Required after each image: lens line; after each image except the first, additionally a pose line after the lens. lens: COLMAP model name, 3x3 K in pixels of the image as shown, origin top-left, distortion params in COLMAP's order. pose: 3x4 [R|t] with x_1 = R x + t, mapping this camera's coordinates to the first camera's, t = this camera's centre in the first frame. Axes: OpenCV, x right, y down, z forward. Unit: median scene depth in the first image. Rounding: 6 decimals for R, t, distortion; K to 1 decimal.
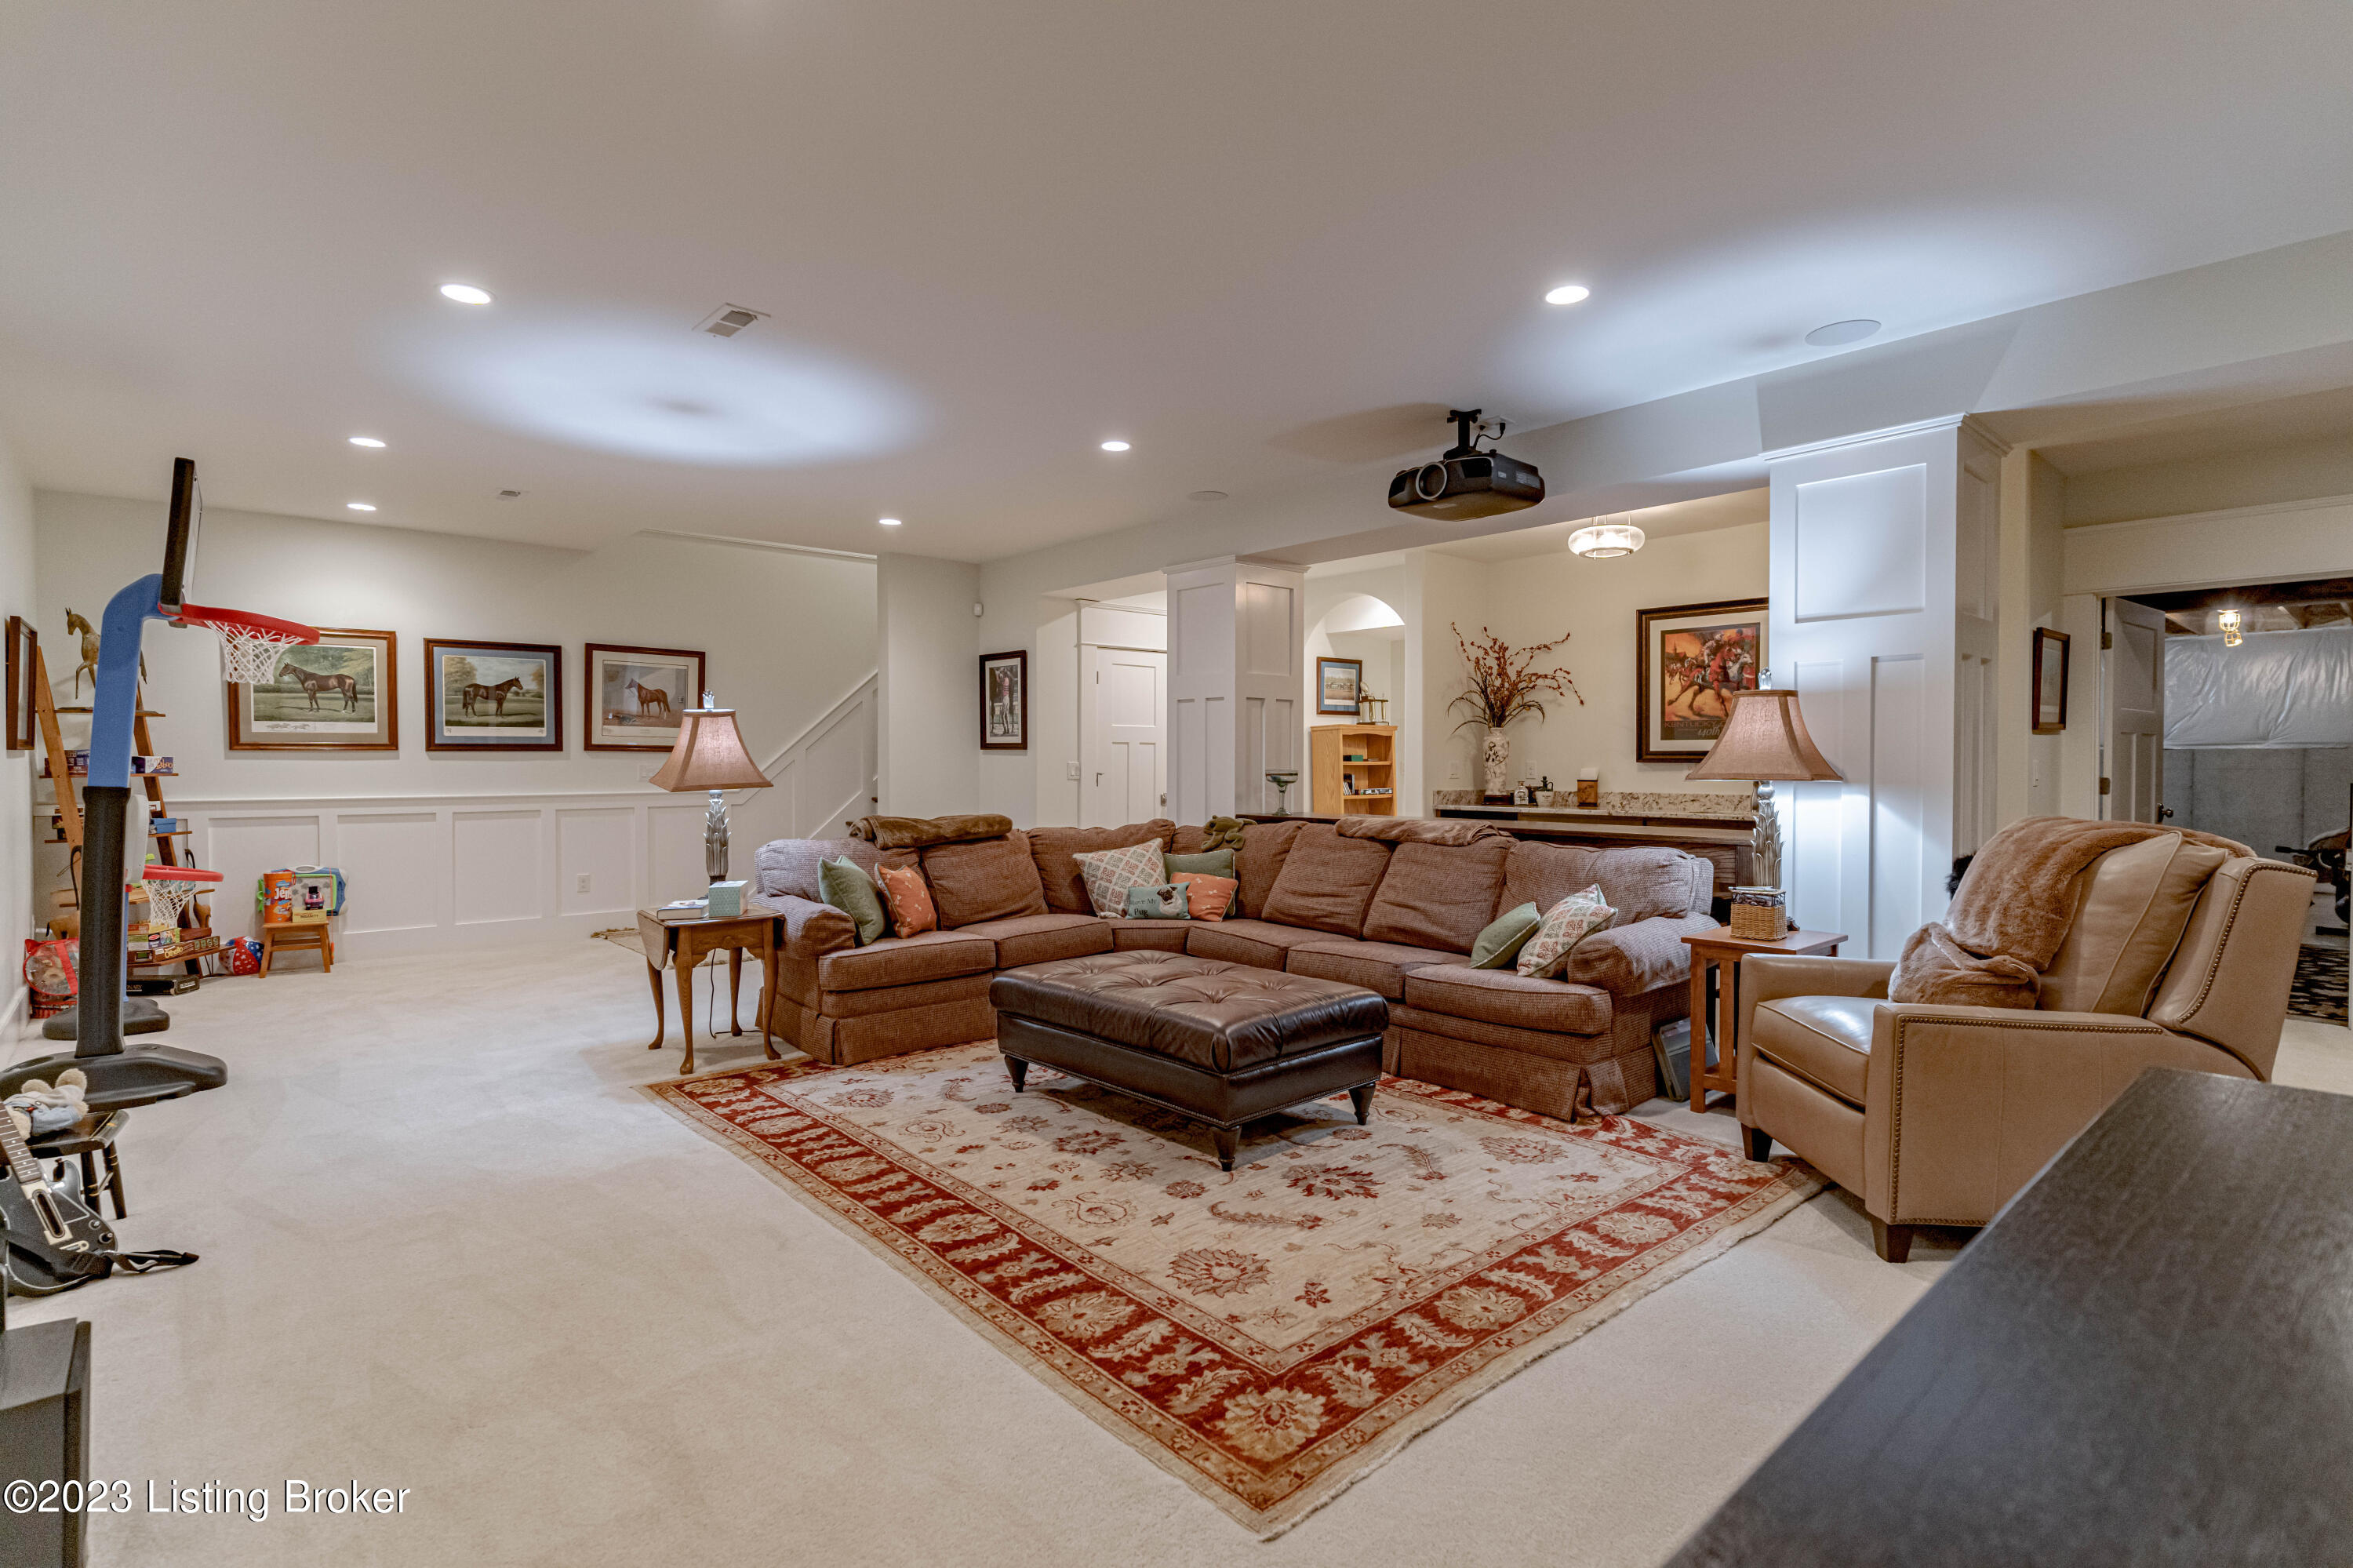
lens RADIAL K [[1125.3, 0, 1174.2], [0, 1125.3, 774.3], [0, 0, 1]] dist [-0.001470, -0.000066]
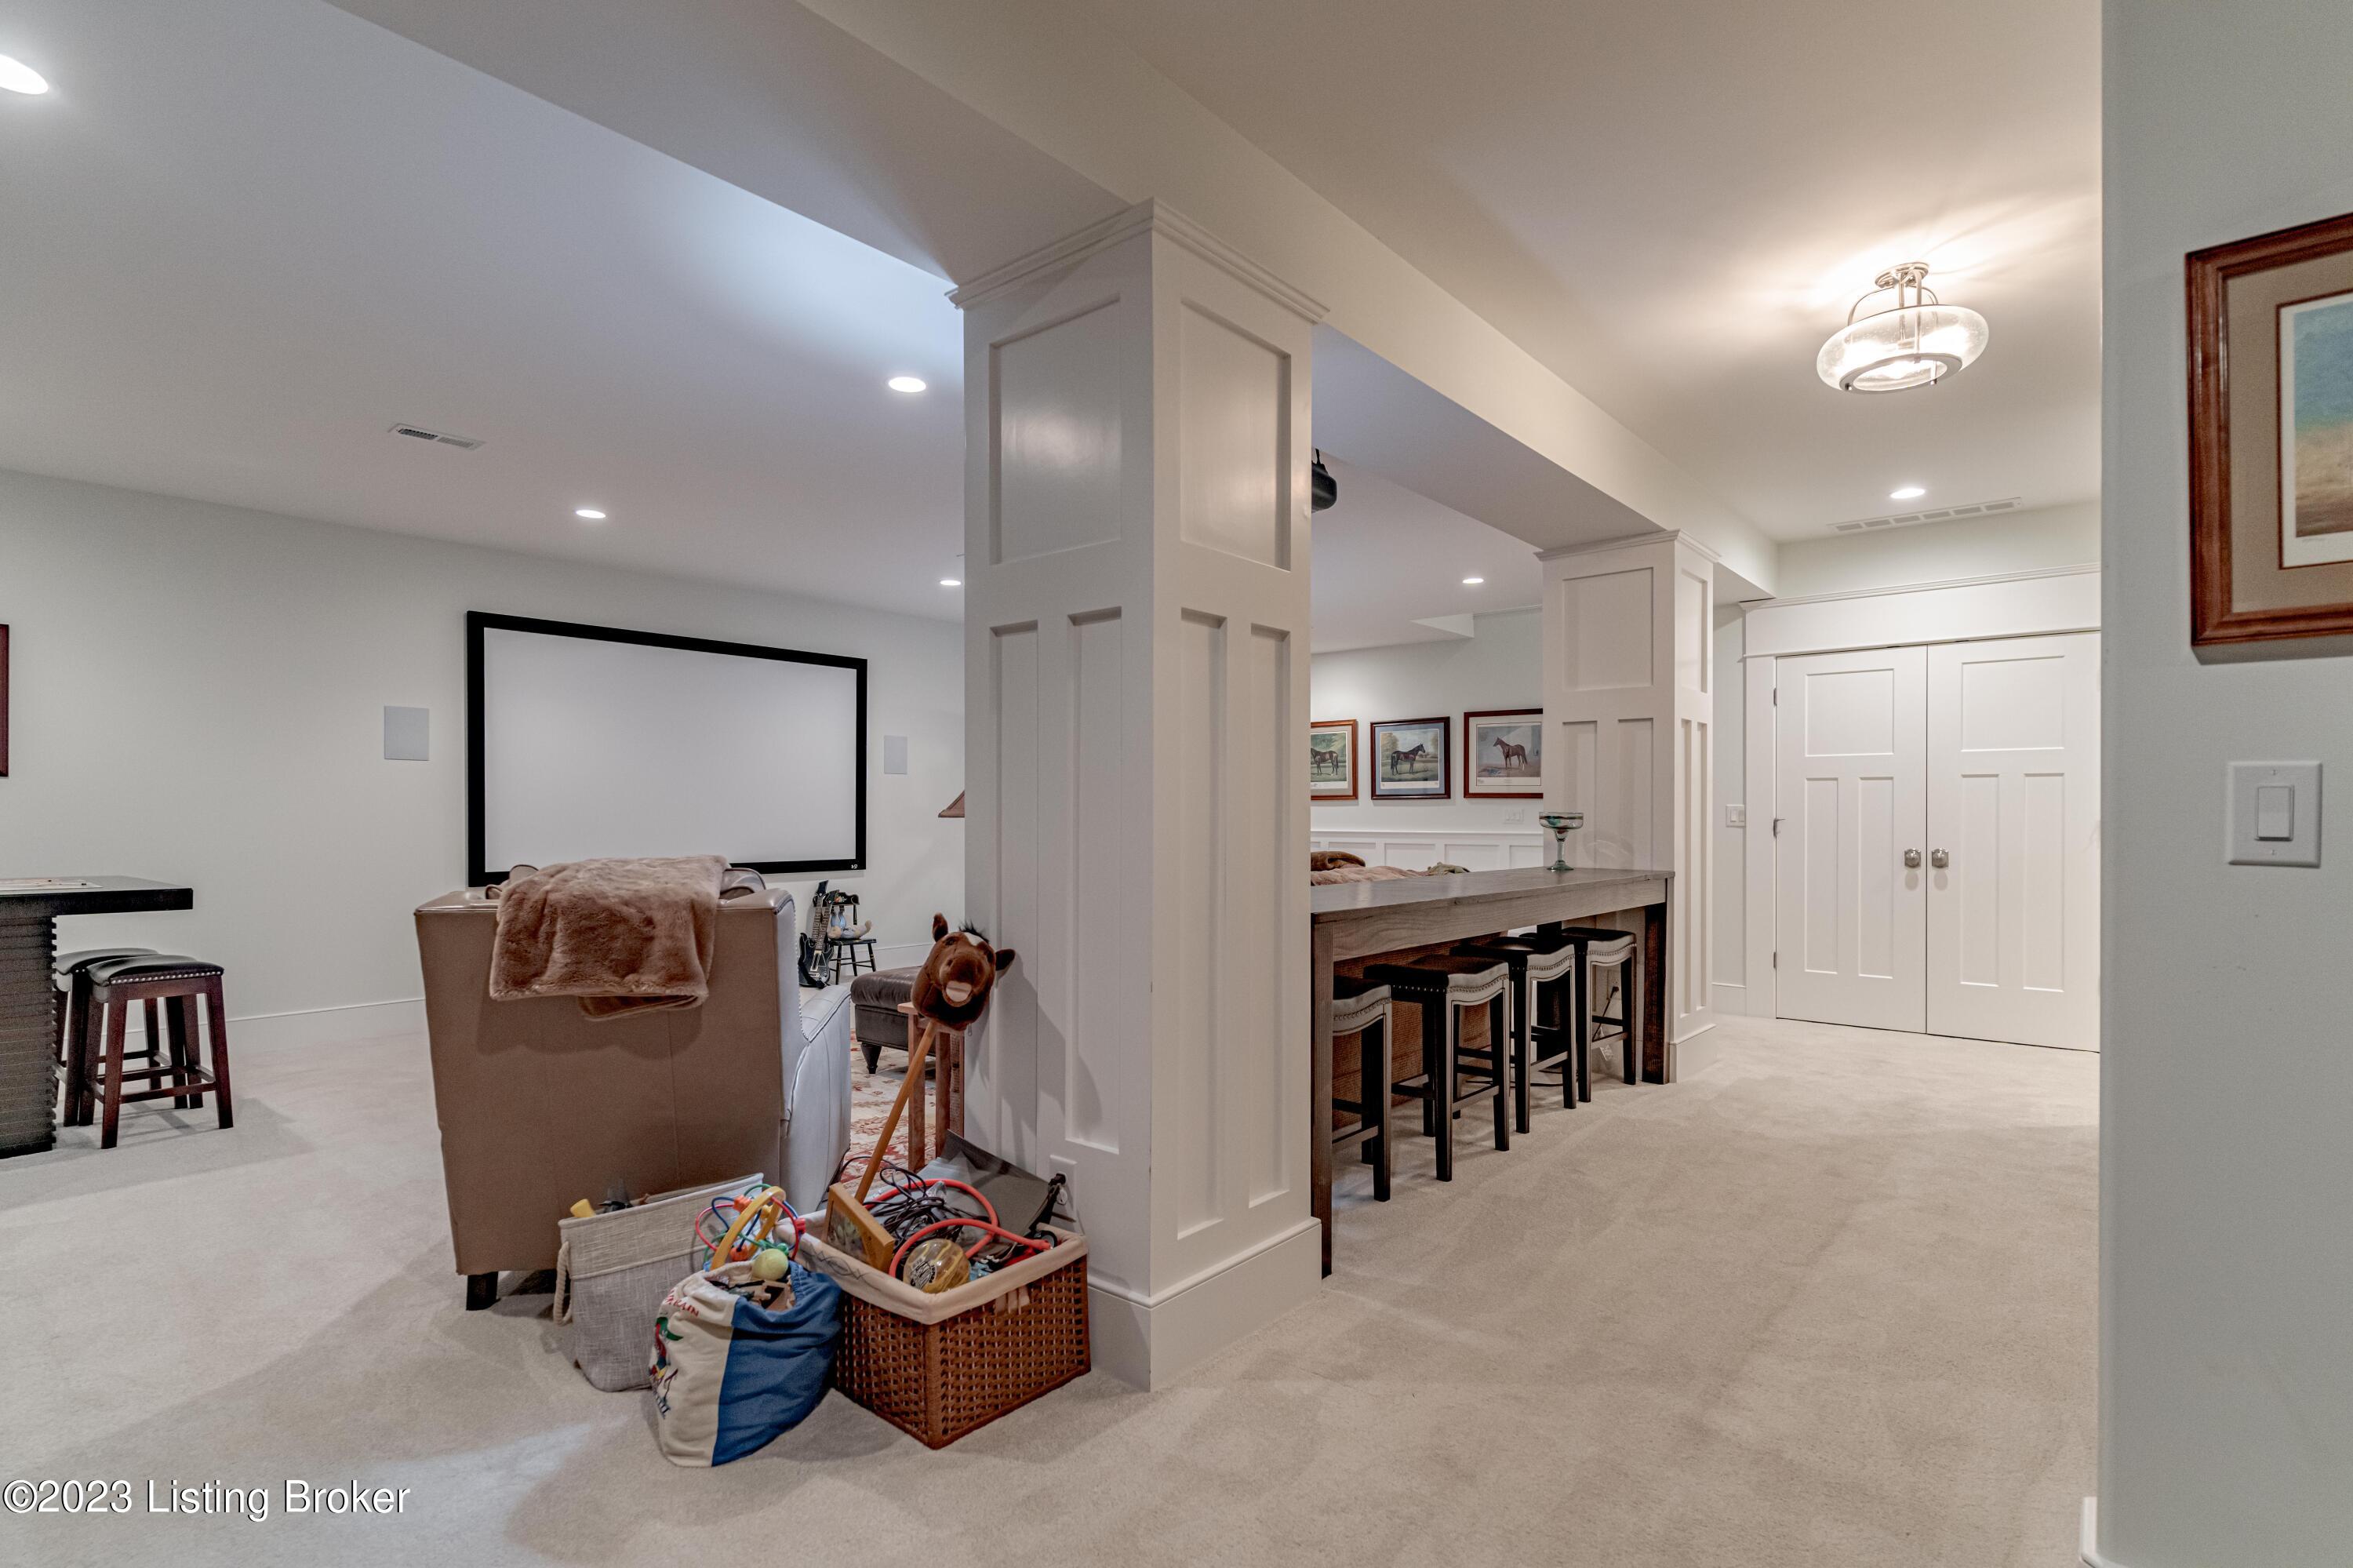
lens RADIAL K [[1125.3, 0, 1174.9], [0, 1125.3, 796.6], [0, 0, 1]] dist [-0.001470, -0.000066]
pose [[0.136376, -0.011580, -0.990589, 0.694400], [-0.010864, 0.999854, -0.013184, -0.002533], [0.990598, 0.012559, 0.136231, 0.524278]]
